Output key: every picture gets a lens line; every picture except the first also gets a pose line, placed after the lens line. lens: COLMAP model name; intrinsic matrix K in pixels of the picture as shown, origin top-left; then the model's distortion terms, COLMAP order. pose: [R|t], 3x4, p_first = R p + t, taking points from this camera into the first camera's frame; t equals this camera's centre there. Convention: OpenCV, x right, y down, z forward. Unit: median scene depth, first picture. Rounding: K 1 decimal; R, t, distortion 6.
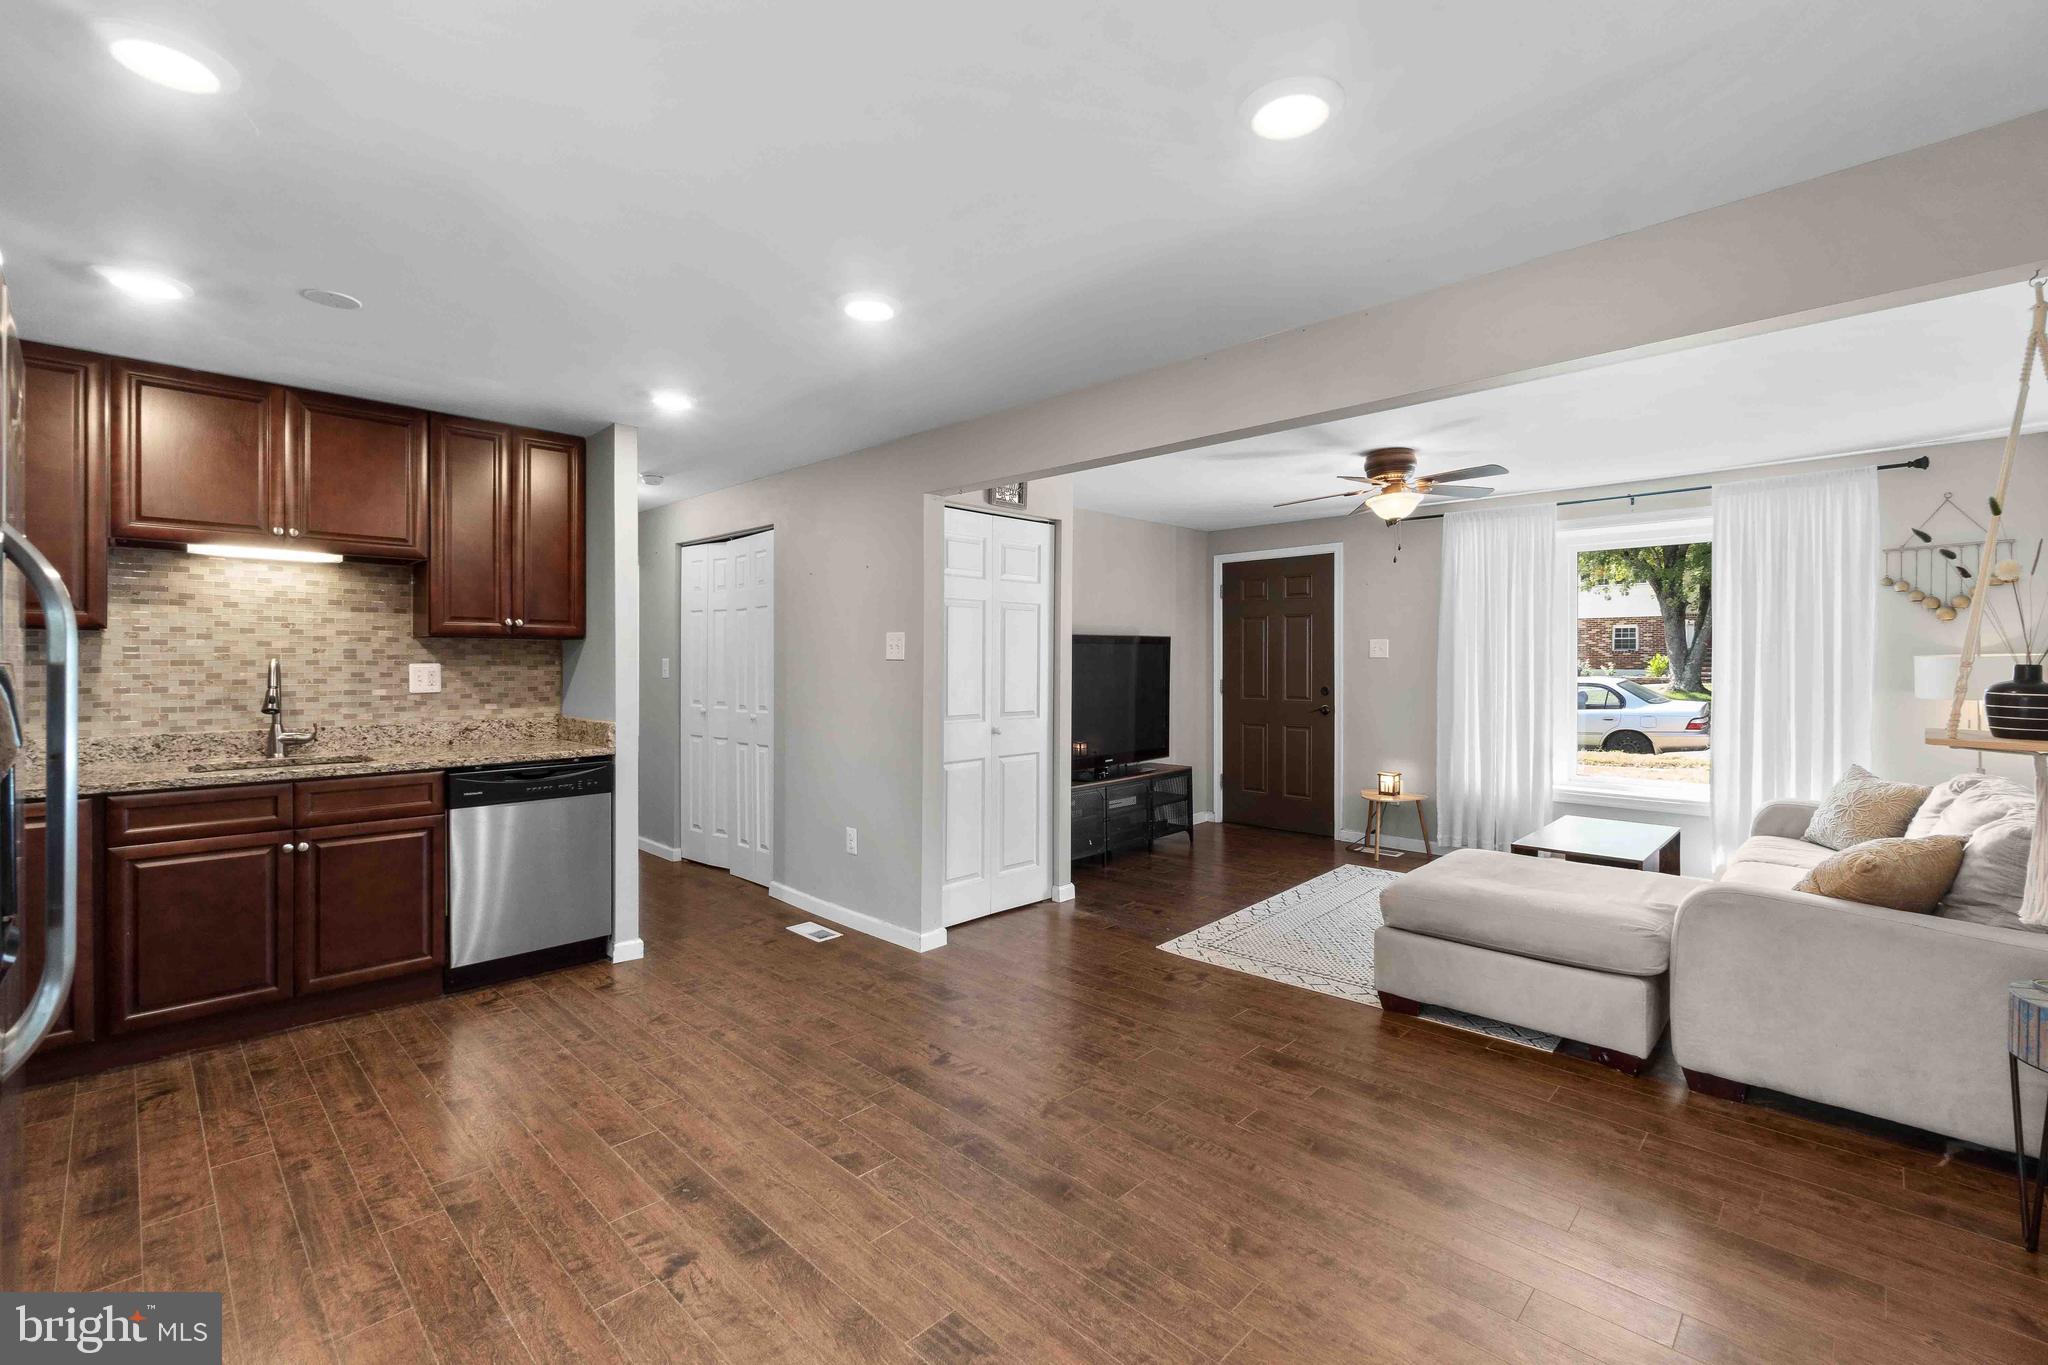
lens RADIAL K [[894.5, 0, 1024.0], [0, 894.5, 682.5], [0, 0, 1]] dist [0.000724, -0.000021]
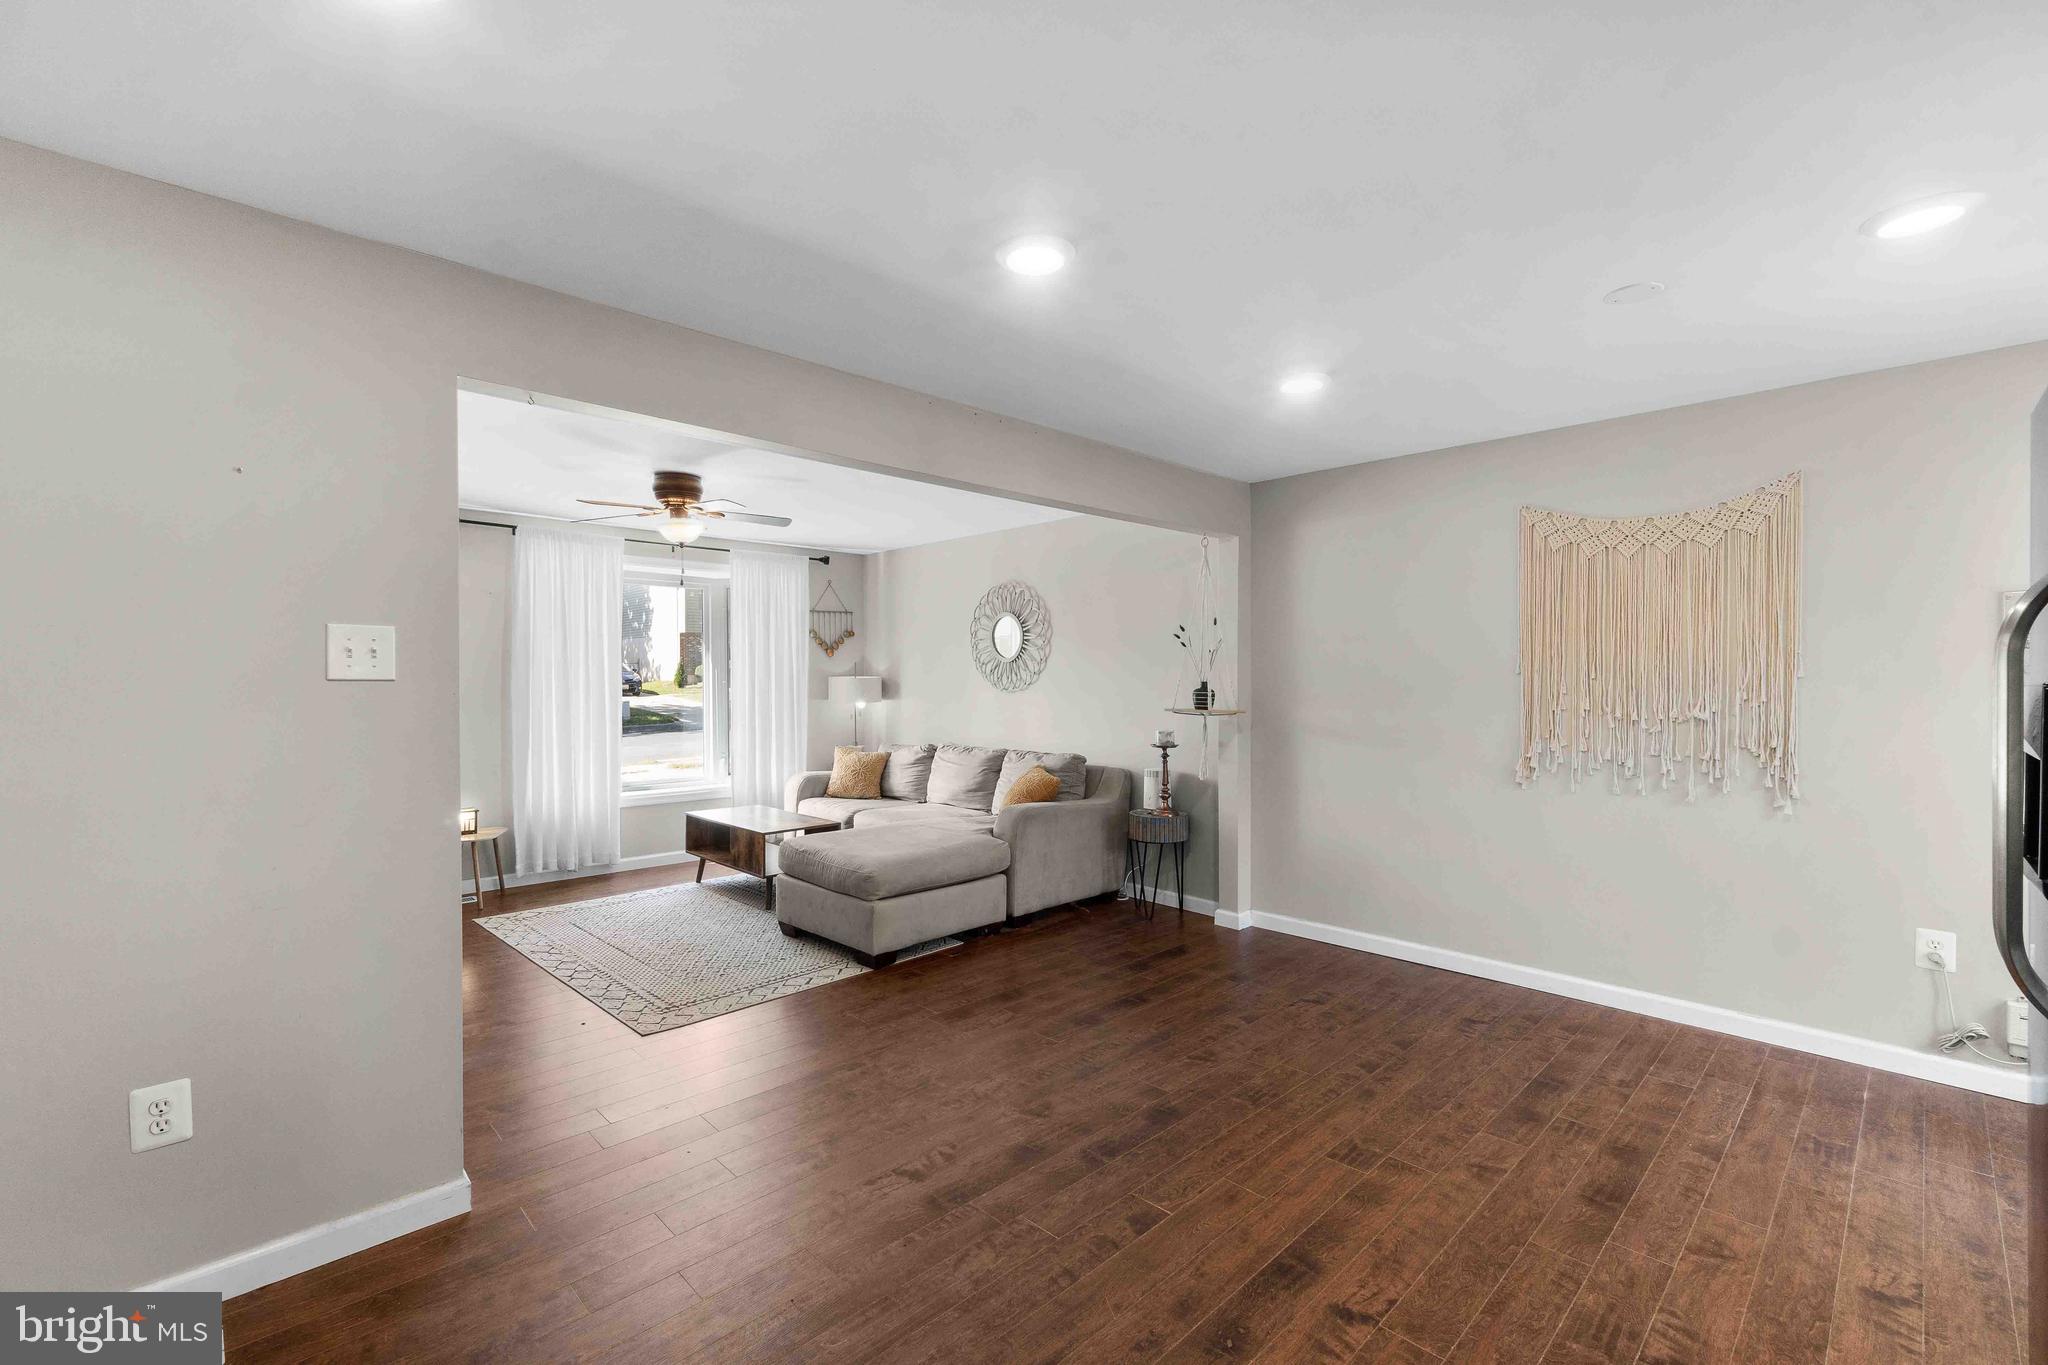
lens RADIAL K [[874.8, 0, 1023.7], [0, 874.8, 693.5], [0, 0, 1]] dist [0.000155, -0.000107]
pose [[0.023933, -0.015320, 0.999596, -0.897227], [0.025704, 0.999561, 0.014704, -0.021755], [-0.999383, 0.025342, 0.024317, 0.894295]]
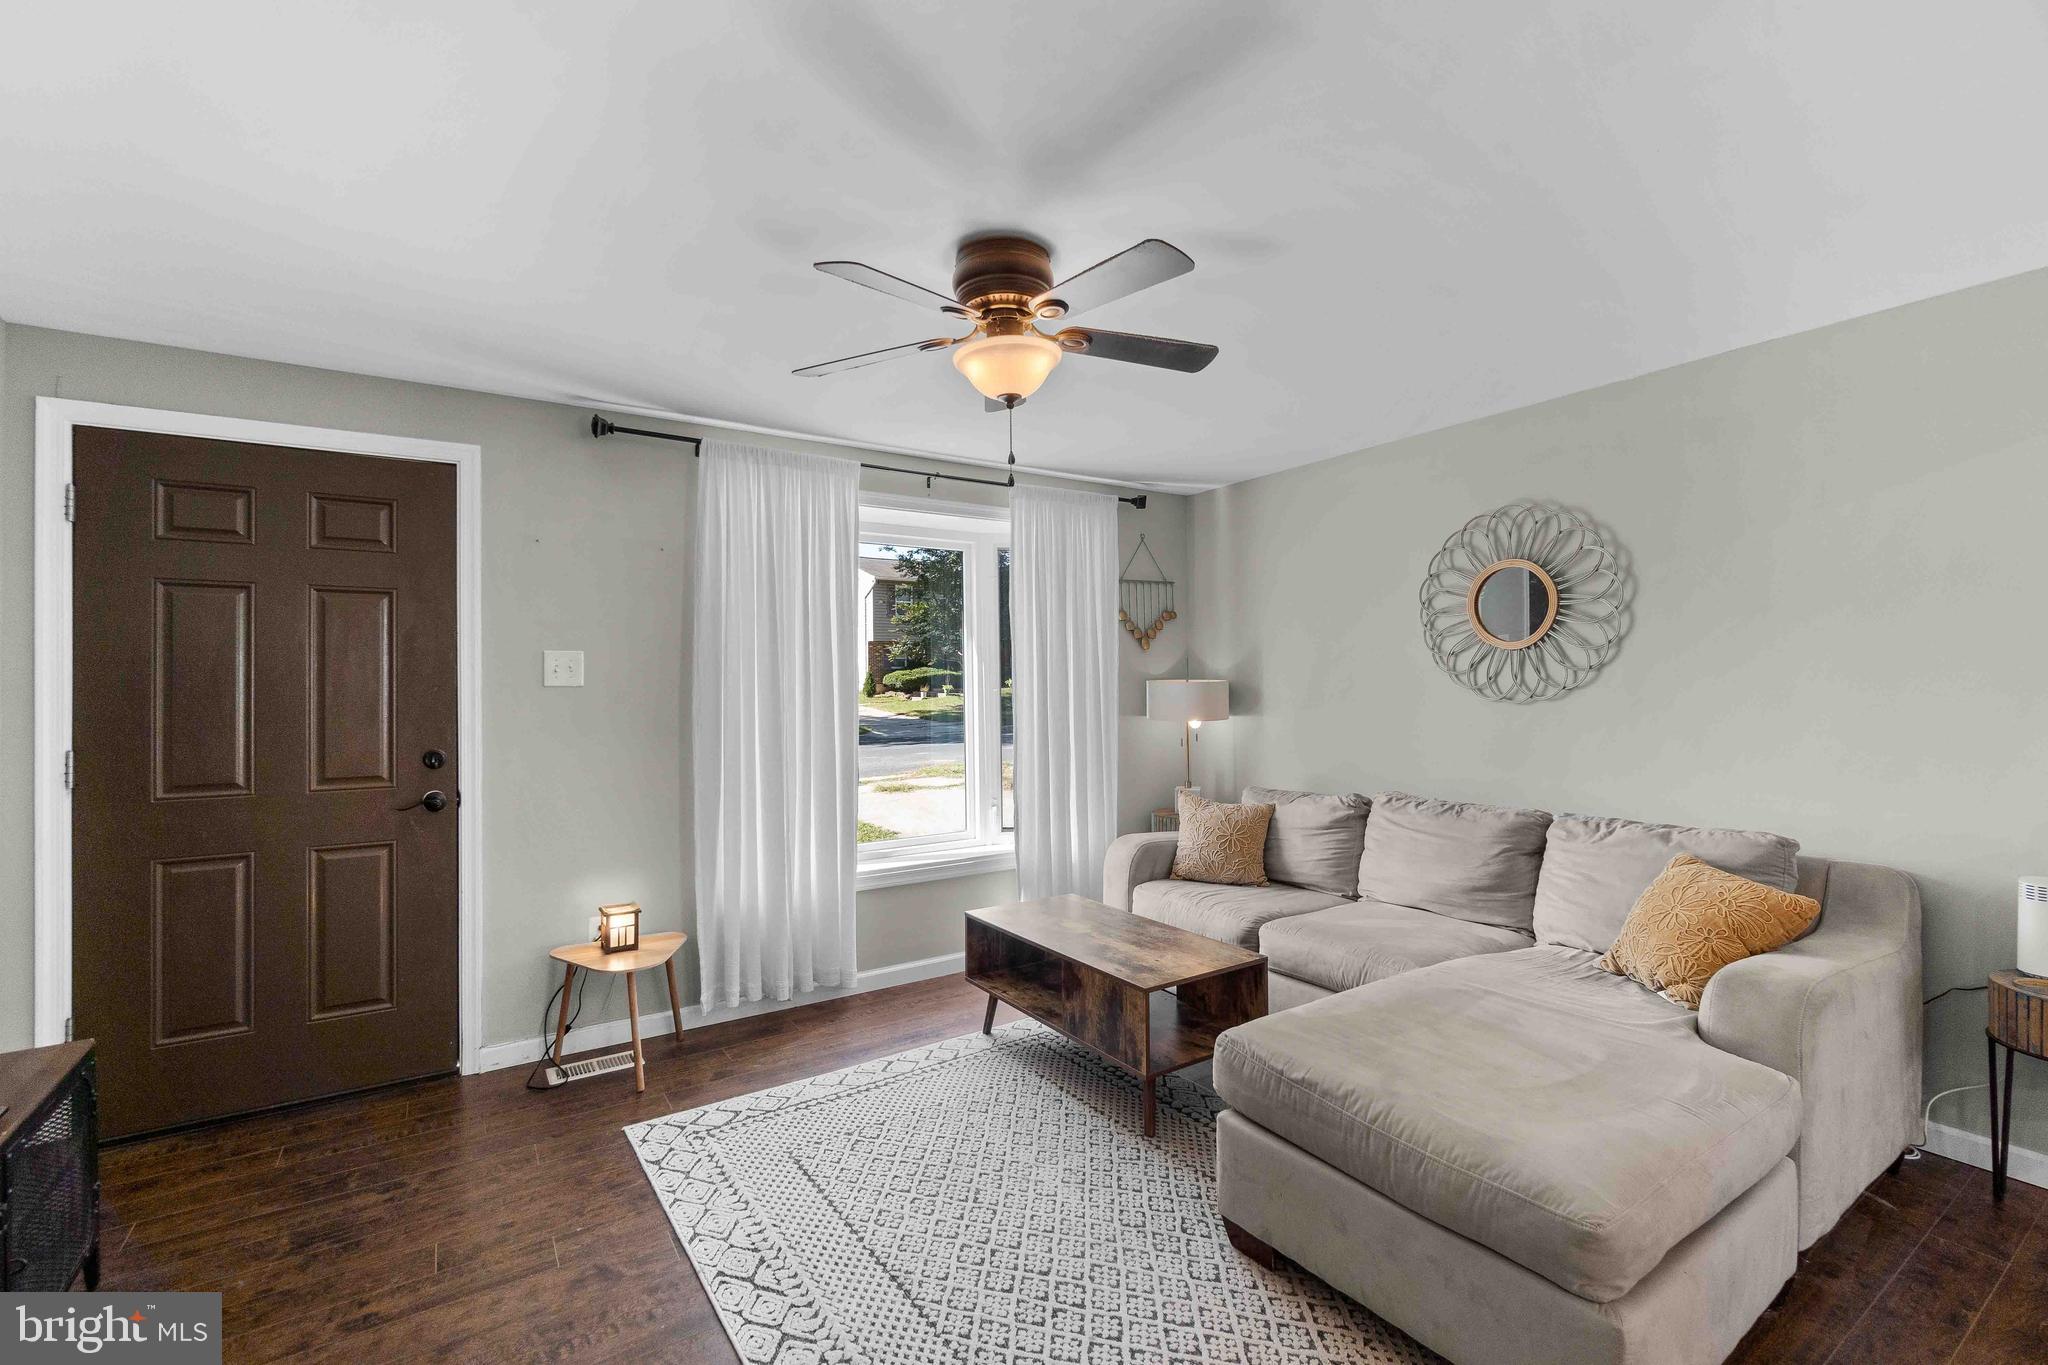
lens RADIAL K [[894.5, 0, 1024.0], [0, 894.5, 682.5], [0, 0, 1]] dist [0.000724, -0.000021]
pose [[0.215346, 0.005203, 0.976524, -0.107335], [0.035129, 0.999297, -0.013072, -0.029821], [-0.975906, 0.037120, 0.215011, 1.356917]]
